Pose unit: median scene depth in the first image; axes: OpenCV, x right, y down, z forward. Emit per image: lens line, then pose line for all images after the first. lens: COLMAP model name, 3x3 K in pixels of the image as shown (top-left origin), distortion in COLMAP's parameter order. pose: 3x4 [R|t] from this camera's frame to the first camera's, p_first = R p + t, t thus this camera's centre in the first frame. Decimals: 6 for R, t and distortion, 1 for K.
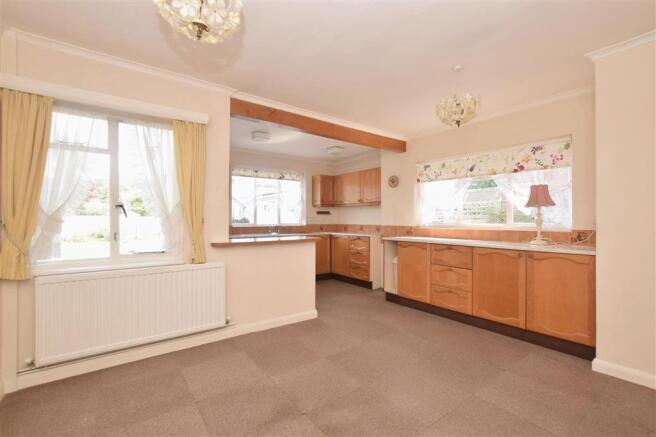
lens RADIAL K [[289.7, 0, 327.4], [0, 289.7, 219.3], [0, 0, 1]] dist [-0.000780, 0.000007]
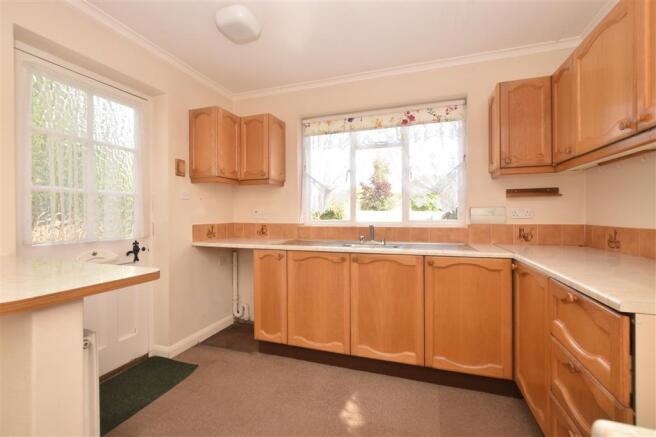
lens RADIAL K [[289.7, 0, 327.4], [0, 289.7, 215.7], [0, 0, 1]] dist [-0.000780, 0.000007]
pose [[0.556264, -0.000500, -0.831006, 0.153011], [0.004966, 0.999984, 0.002723, 0.004579], [0.830991, -0.005641, 0.556257, 0.643517]]
